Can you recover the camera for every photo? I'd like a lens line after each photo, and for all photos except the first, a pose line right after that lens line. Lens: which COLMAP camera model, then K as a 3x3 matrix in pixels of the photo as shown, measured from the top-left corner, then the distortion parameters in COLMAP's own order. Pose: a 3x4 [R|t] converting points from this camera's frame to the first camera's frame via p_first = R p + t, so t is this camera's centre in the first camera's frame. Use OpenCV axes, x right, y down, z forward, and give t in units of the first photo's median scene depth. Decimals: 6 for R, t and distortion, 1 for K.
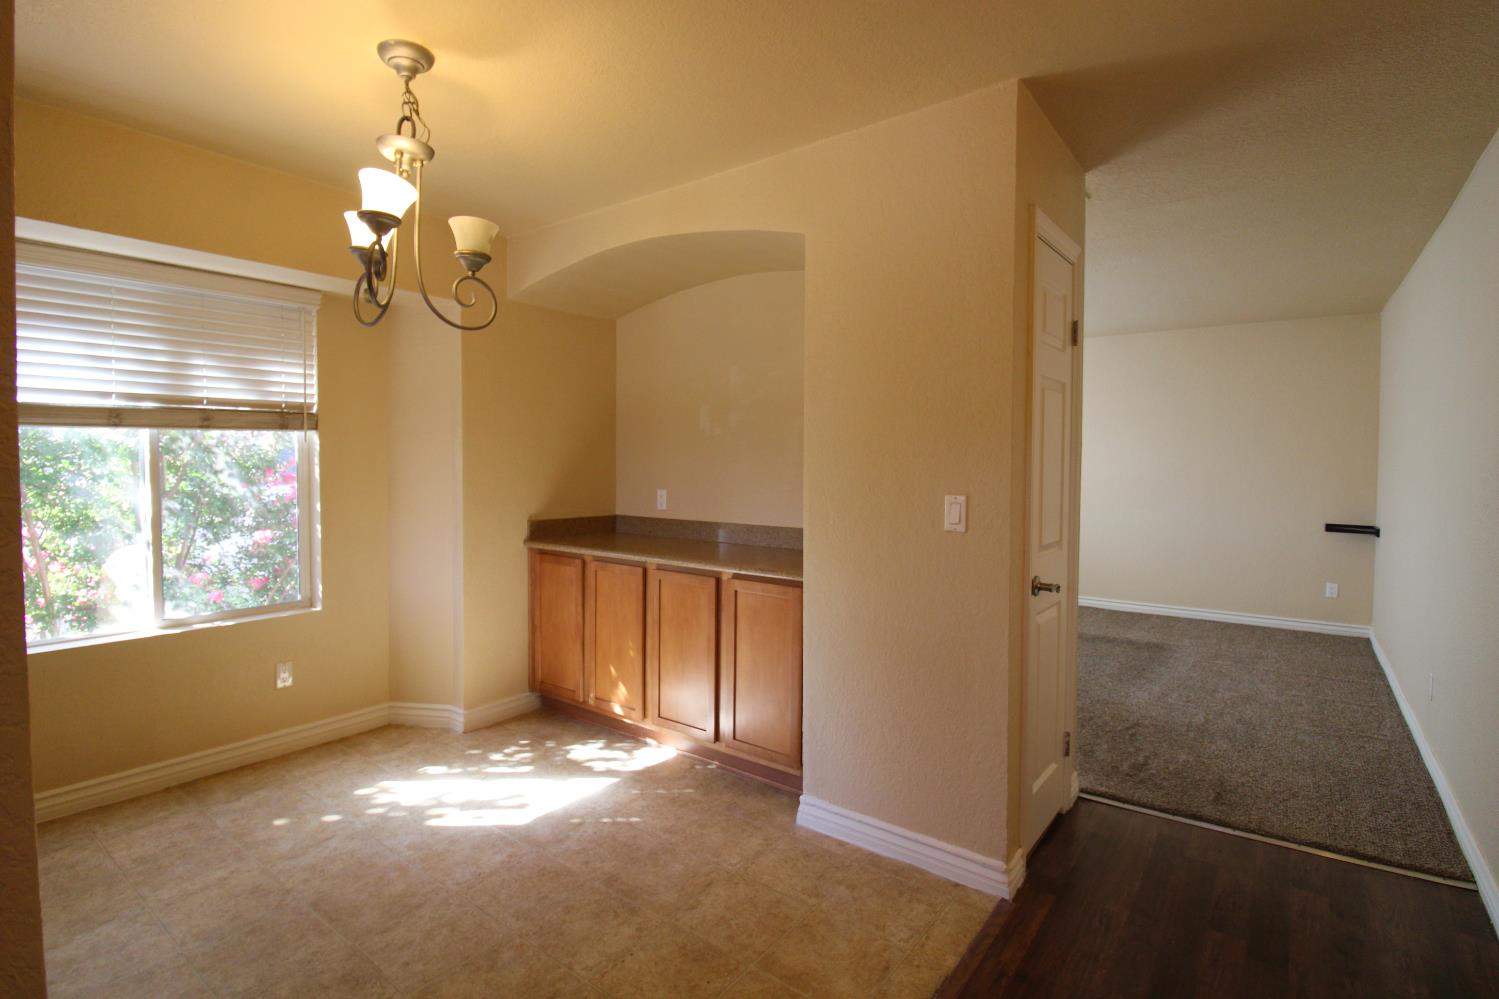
lens RADIAL K [[700.5, 0, 731.8], [0, 700.5, 488.5], [0, 0, 1]] dist [-0.001708, -0.012510]
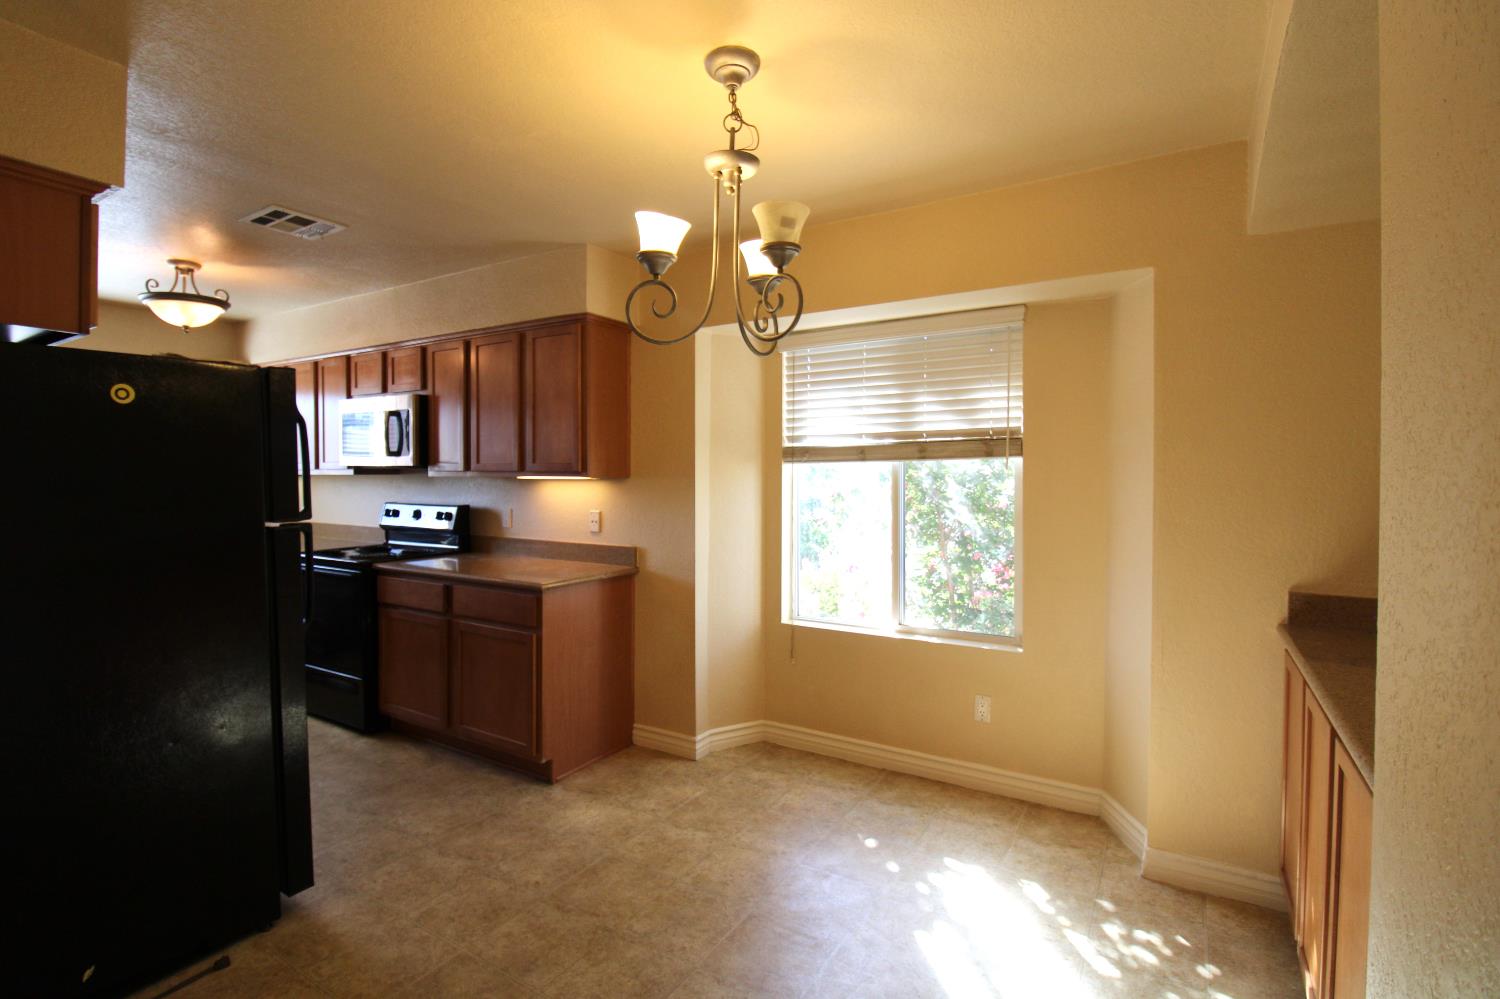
lens RADIAL K [[704.9, 0, 770.5], [0, 704.9, 489.4], [0, 0, 1]] dist [0.002656, -0.015689]
pose [[0.122334, 0.015711, -0.992365, 0.305838], [-0.036506, 0.999269, 0.011320, -0.040773], [0.991817, 0.034843, 0.122818, 0.599262]]
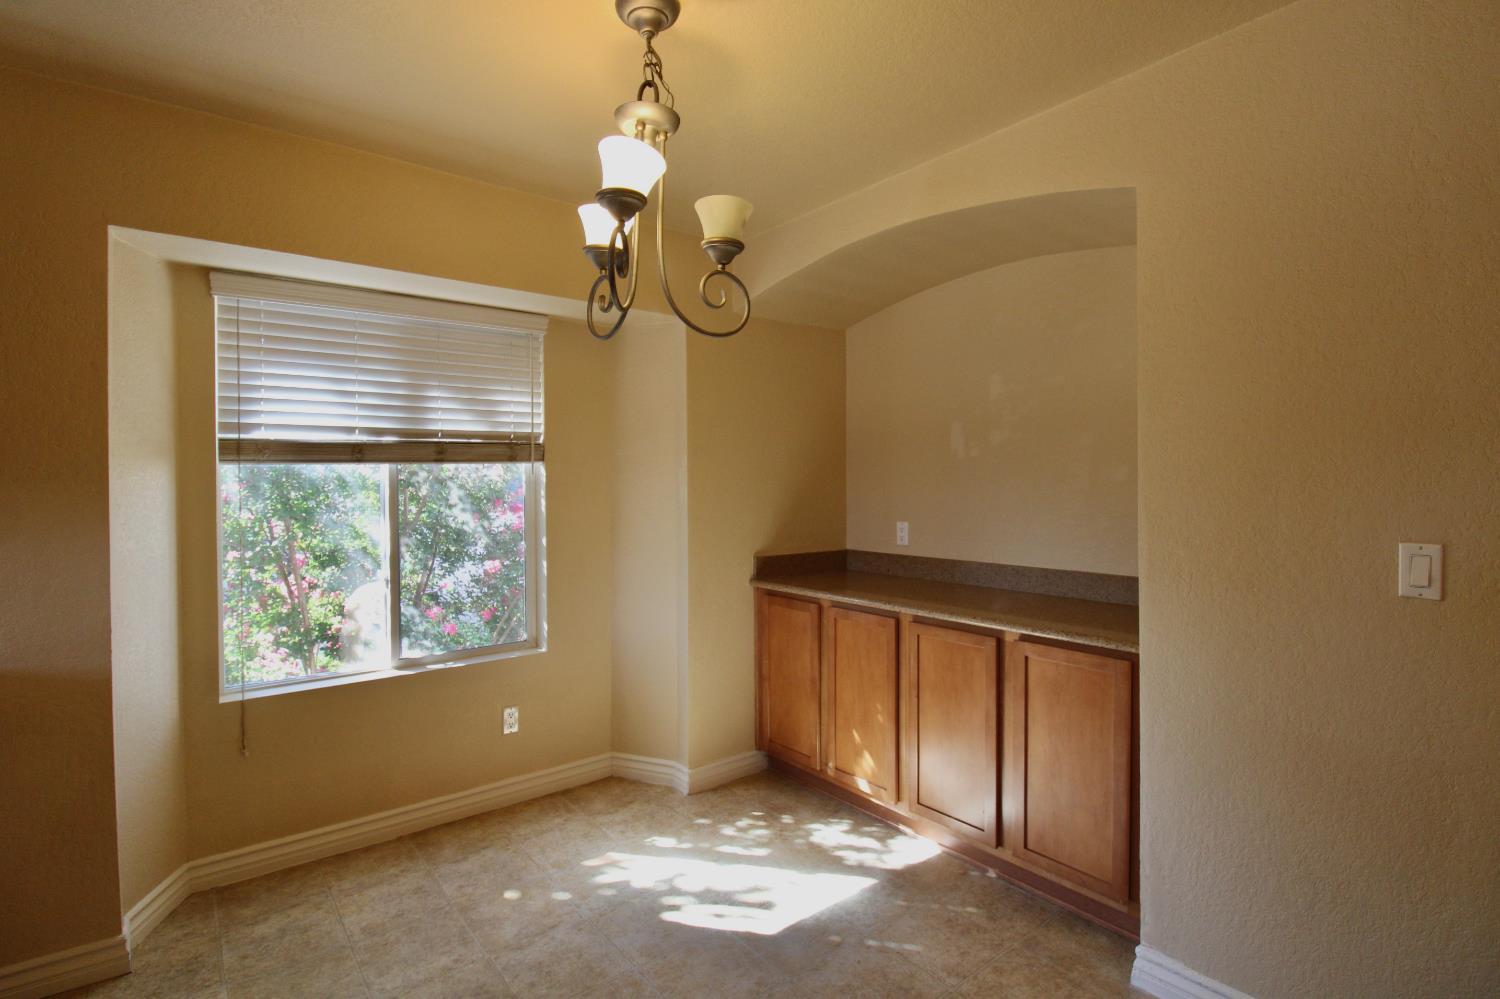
lens RADIAL K [[699.7, 0, 741.8], [0, 699.7, 491.0], [0, 0, 1]] dist [0.001145, -0.014944]
pose [[0.968704, -0.009071, -0.248053, -0.103400], [0.002467, 0.999634, -0.026925, -0.017965], [0.248207, 0.025470, 0.968372, 0.156811]]
